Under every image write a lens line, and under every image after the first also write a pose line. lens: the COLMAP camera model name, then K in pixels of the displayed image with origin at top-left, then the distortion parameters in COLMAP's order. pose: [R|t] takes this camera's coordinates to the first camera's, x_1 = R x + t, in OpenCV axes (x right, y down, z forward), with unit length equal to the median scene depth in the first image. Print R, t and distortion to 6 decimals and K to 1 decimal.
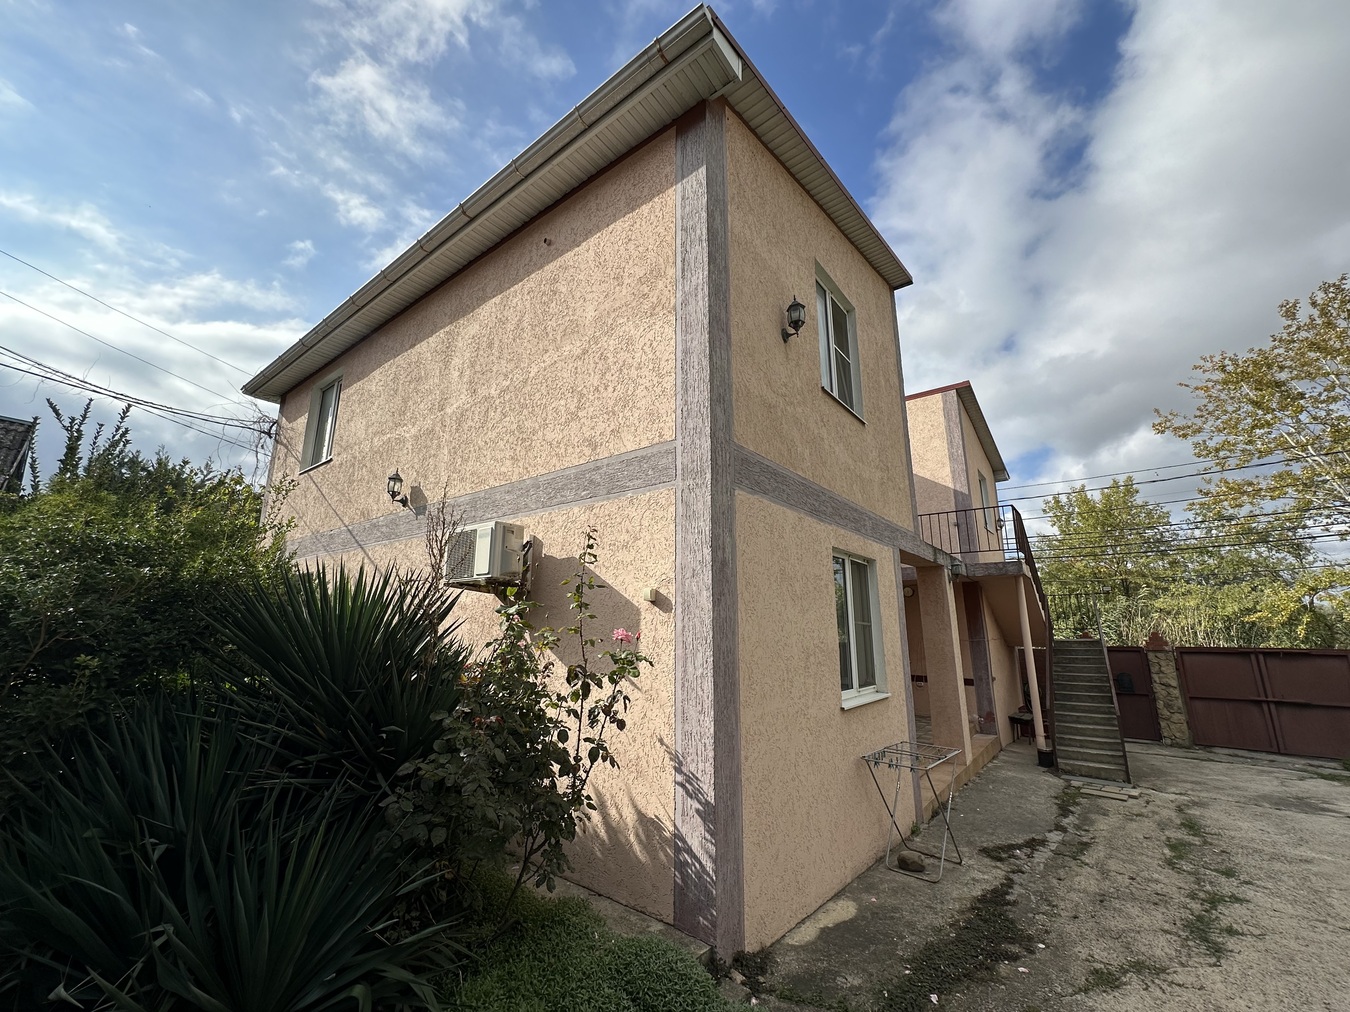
lens RADIAL K [[538.0, 0, 675.2], [0, 538.0, 512.0], [0, 0, 1]] dist [-0.001638, -0.000111]
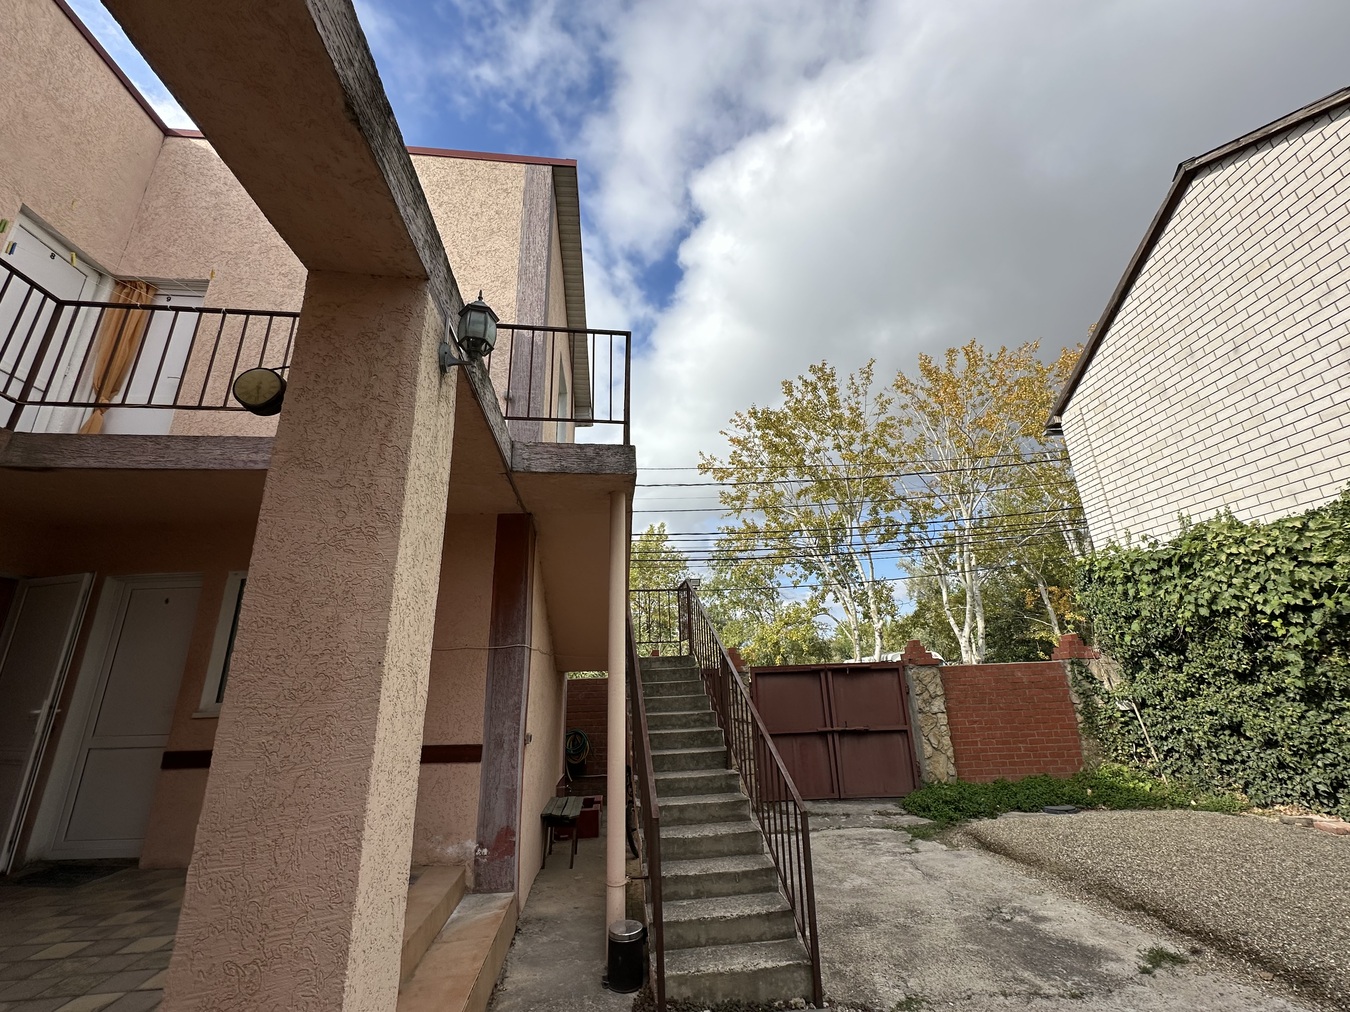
lens RADIAL K [[538.0, 0, 680.9], [0, 538.0, 508.5], [0, 0, 1]] dist [-0.001638, -0.000111]
pose [[0.701474, 0.189742, 0.686974, 0.360154], [-0.123147, 0.981680, -0.145393, 0.183794], [-0.701975, 0.017390, 0.711989, 0.626144]]
